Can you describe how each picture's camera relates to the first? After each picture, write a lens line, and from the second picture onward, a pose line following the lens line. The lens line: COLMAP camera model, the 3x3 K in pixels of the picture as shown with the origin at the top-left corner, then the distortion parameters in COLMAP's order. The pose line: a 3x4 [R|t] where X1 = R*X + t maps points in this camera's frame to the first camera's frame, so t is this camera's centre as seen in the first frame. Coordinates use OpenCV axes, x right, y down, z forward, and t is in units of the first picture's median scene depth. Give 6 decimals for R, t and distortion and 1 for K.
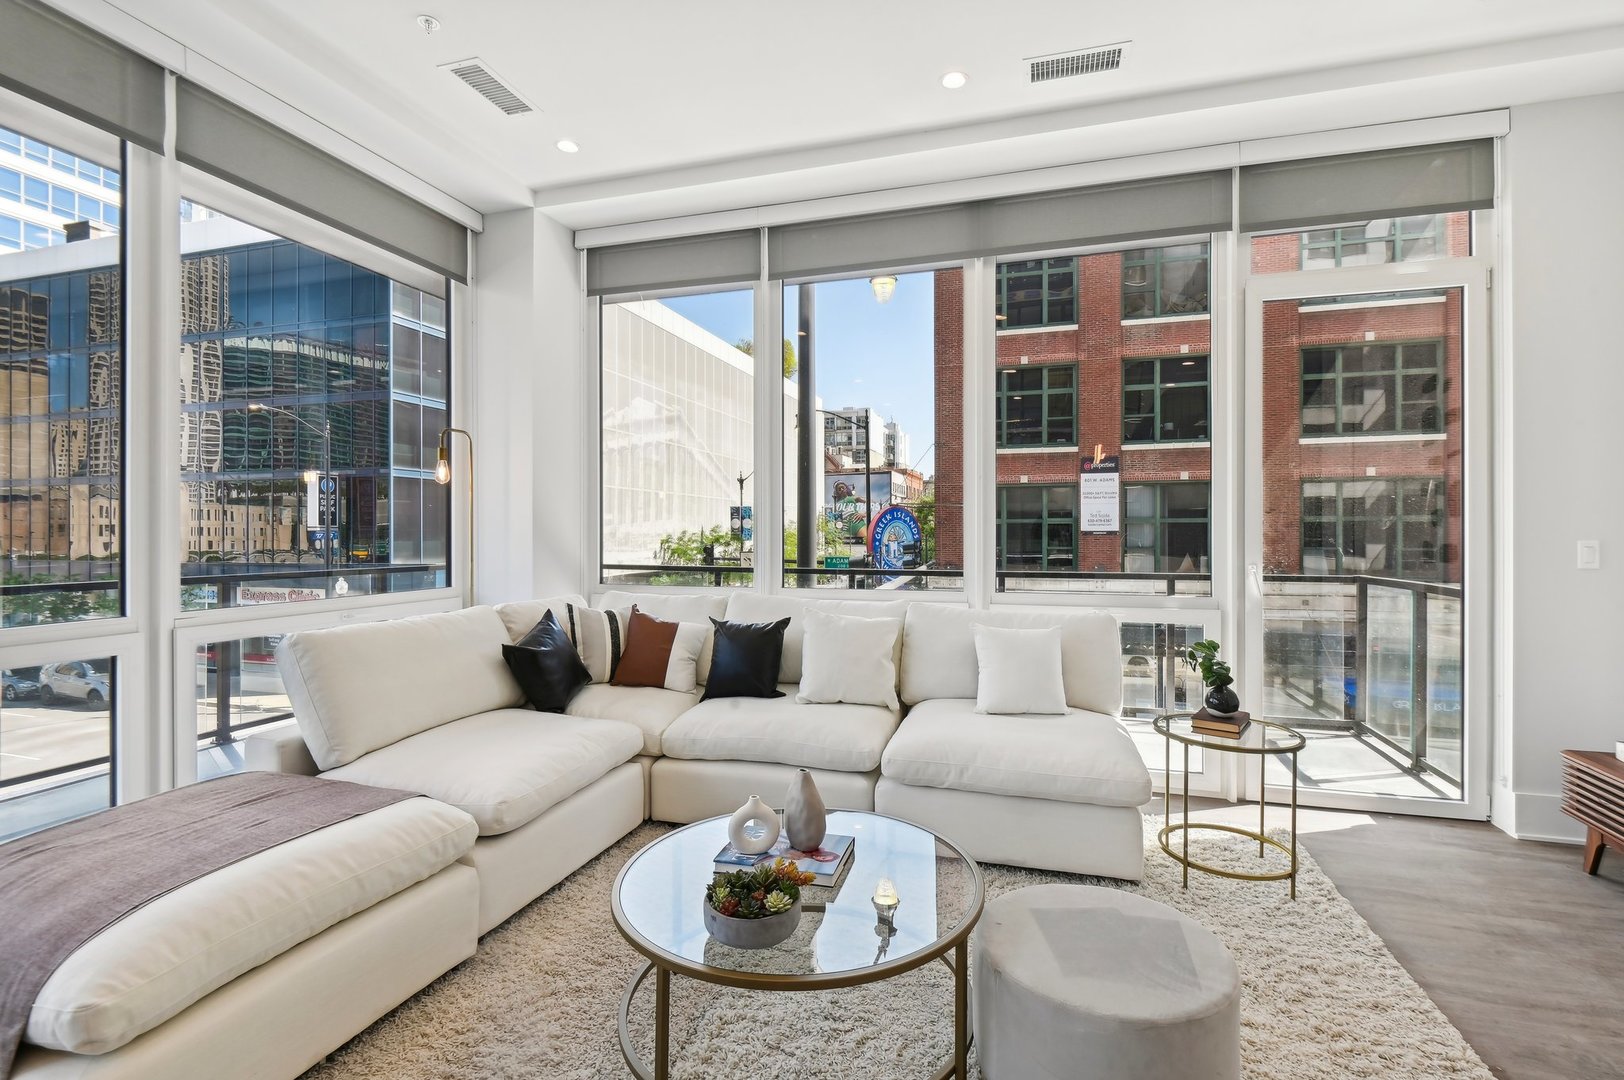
lens RADIAL K [[742.4, 0, 829.3], [0, 742.4, 536.1], [0, 0, 1]] dist [0.006475, -0.009487]
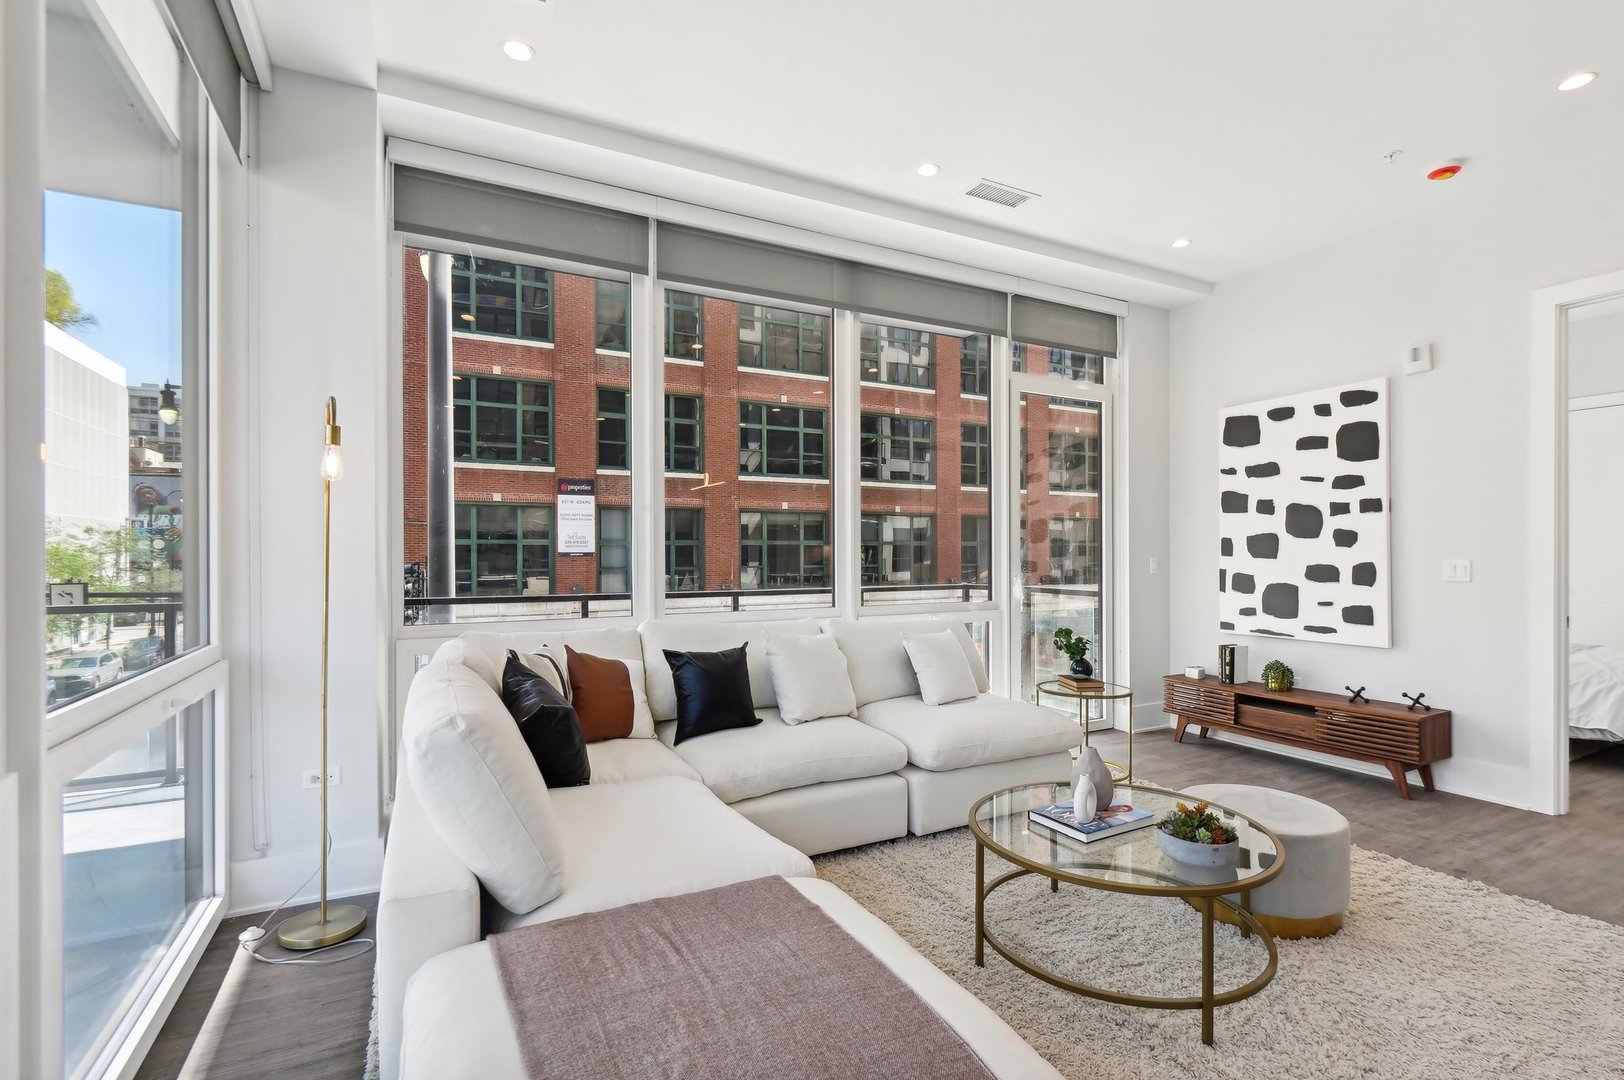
lens RADIAL K [[745.2, 0, 828.0], [0, 745.2, 560.3], [0, 0, 1]] dist [0.008735, -0.008783]
pose [[0.713973, -0.008041, 0.700127, -0.110140], [0.005264, 0.999967, 0.006116, -0.000616], [-0.700153, -0.000681, 0.713992, 0.037860]]
